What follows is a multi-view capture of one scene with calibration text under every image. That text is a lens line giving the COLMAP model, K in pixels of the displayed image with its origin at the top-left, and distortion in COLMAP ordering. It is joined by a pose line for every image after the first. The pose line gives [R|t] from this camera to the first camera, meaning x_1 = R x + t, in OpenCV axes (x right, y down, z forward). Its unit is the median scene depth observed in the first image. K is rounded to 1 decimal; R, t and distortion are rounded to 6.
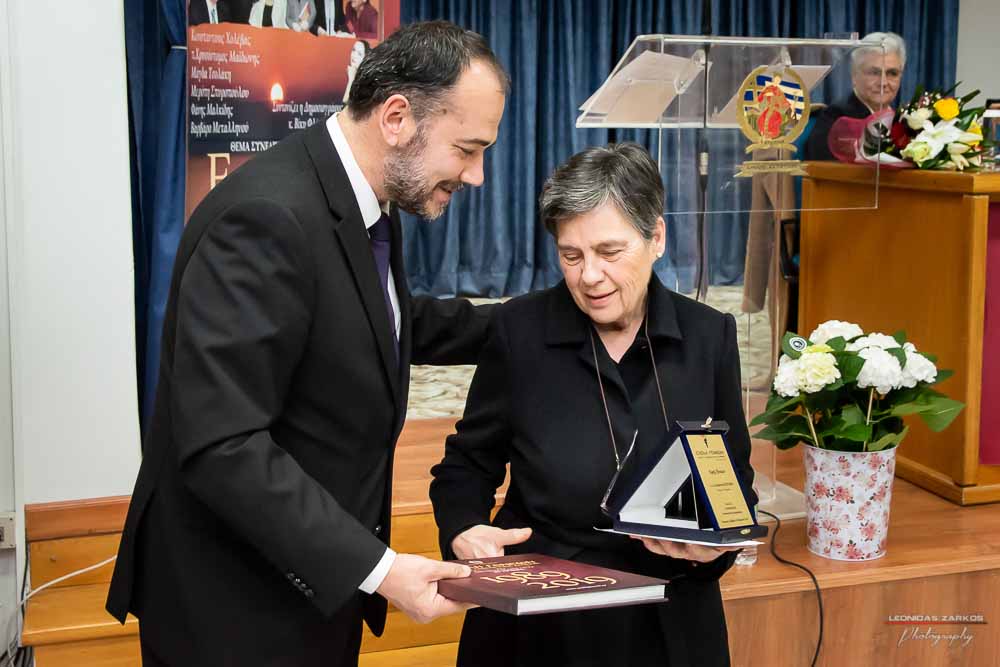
lens RADIAL K [[1355.8, 0, 545.8], [0, 1355.8, 279.7], [0, 0, 1]] dist [0.036355, 0.000000]
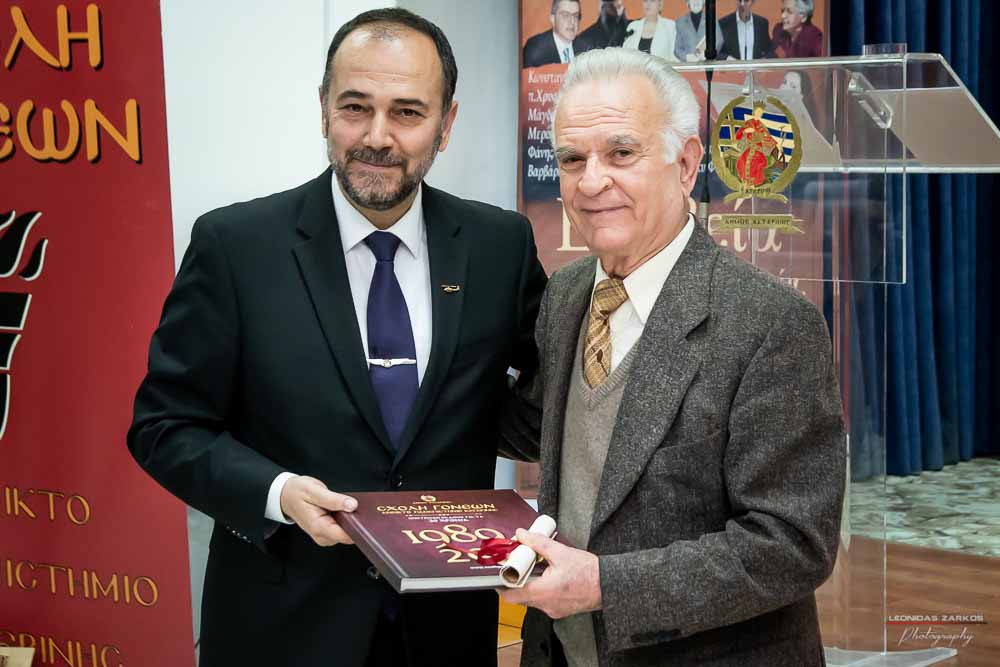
lens RADIAL K [[2176.6, 0, 513.5], [0, 2176.6, 338.0], [0, 0, 1]] dist [0.164736, 0.000000]
pose [[0.471827, 0.070237, -0.878889, 1.229097], [-0.101210, 0.994547, 0.025145, -0.032960], [0.875863, 0.077088, 0.476362, 0.272409]]
